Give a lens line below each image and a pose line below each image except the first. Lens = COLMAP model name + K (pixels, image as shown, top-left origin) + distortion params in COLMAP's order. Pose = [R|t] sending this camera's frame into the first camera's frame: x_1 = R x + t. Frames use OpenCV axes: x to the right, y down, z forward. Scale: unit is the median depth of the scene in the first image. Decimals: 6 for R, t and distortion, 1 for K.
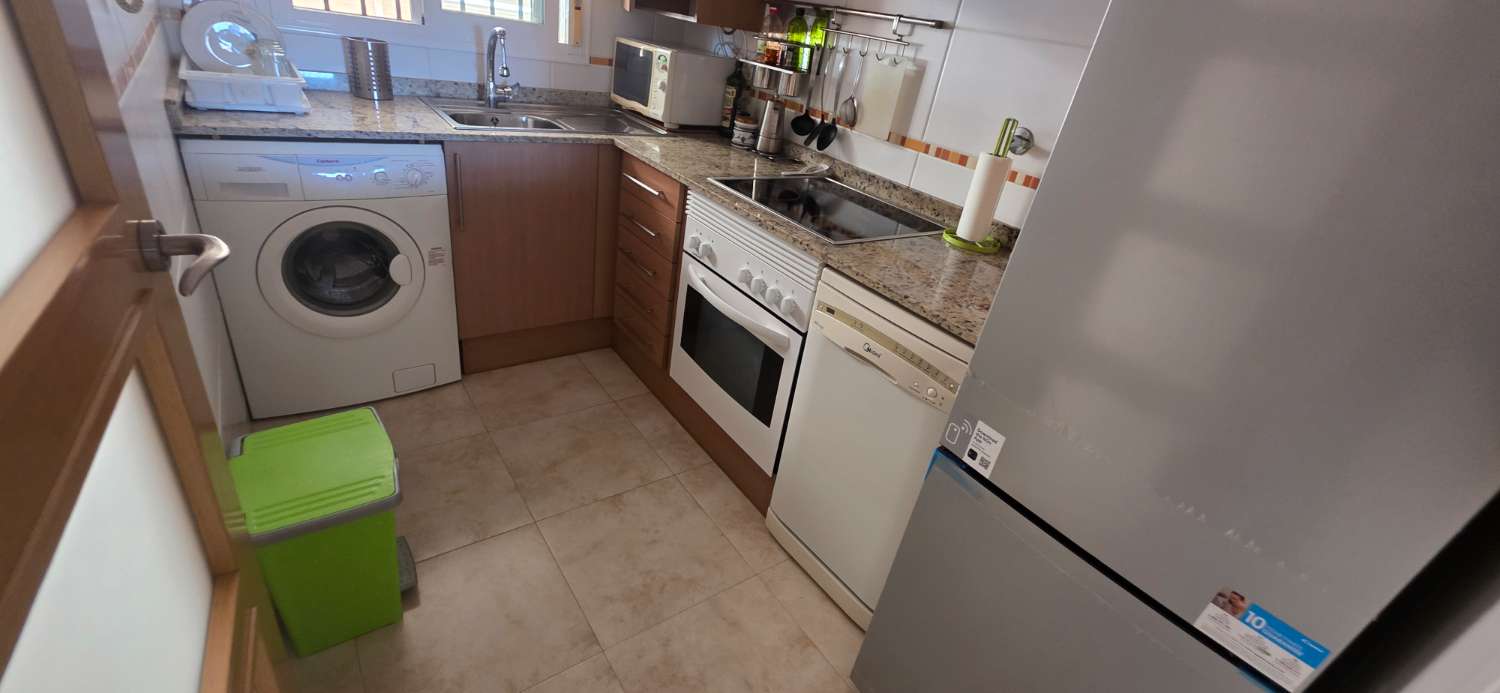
lens RADIAL K [[603.3, 0, 751.5], [0, 603.3, 340.9], [0, 0, 1]] dist [0.001351, -0.000479]
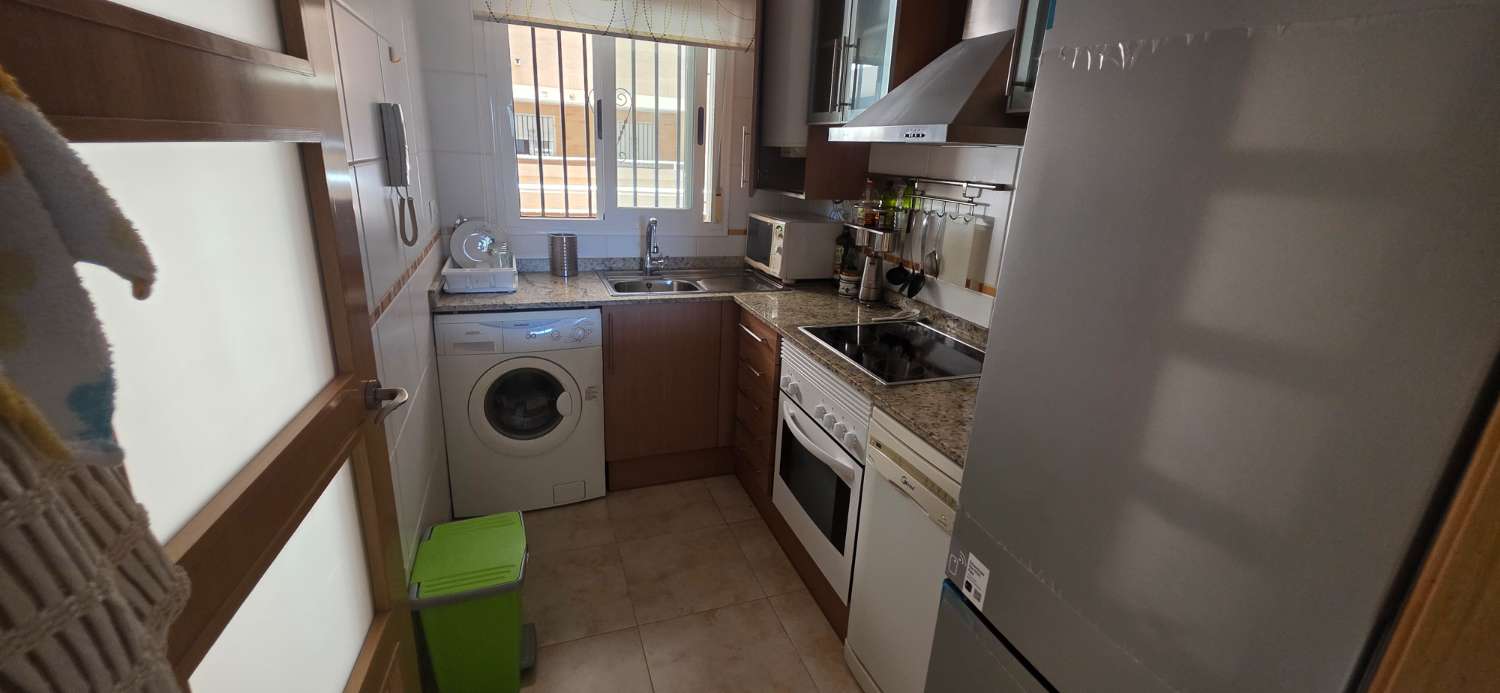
lens RADIAL K [[603.3, 0, 748.9], [0, 603.3, 339.7], [0, 0, 1]] dist [0.001351, -0.000479]
pose [[0.953469, -0.024461, -0.300498, 0.184011], [-0.041212, 0.976773, -0.210274, 0.002592], [0.298662, 0.212874, 0.930315, -0.105226]]
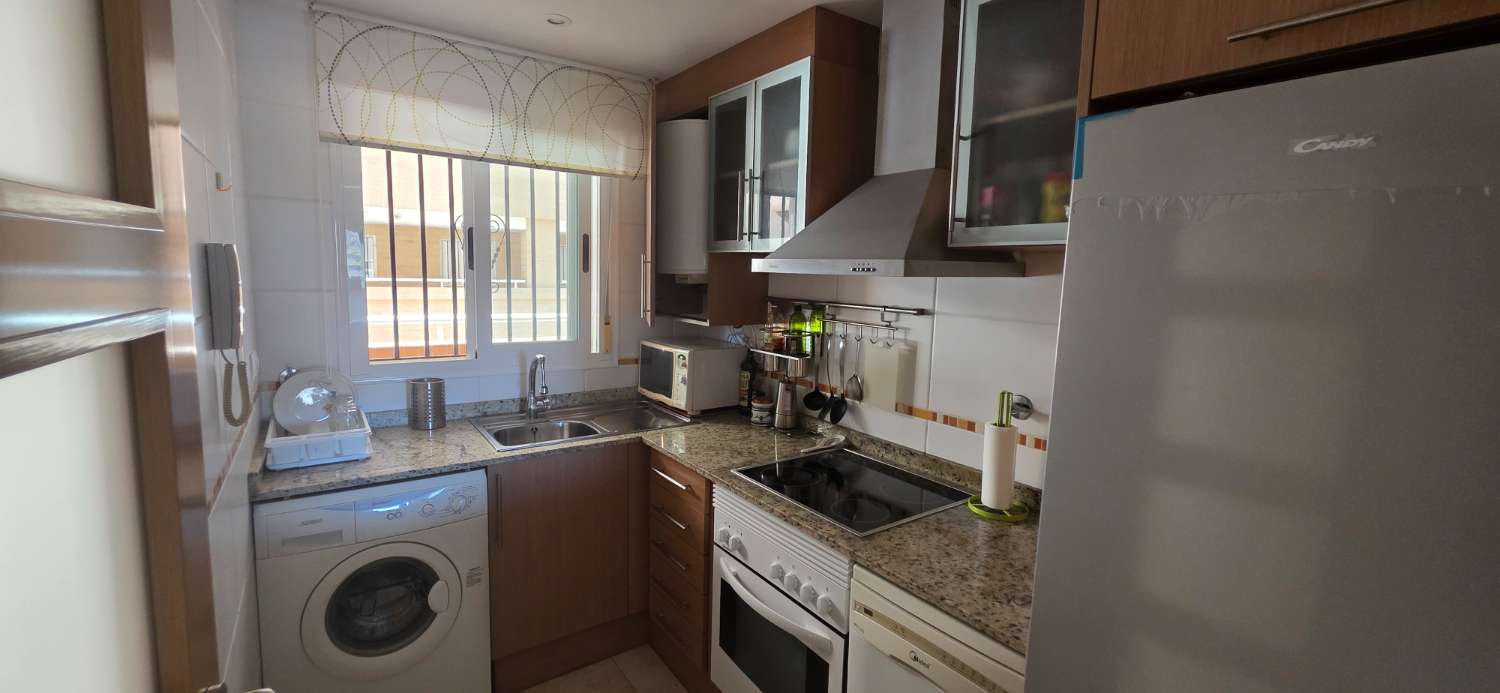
lens RADIAL K [[603.3, 0, 746.4], [0, 603.3, 338.6], [0, 0, 1]] dist [0.001351, -0.000479]
pose [[0.990853, -0.128980, -0.039688, 0.025308], [0.105144, 0.922227, -0.372077, -0.087175], [0.084592, 0.364501, 0.927353, -0.051161]]
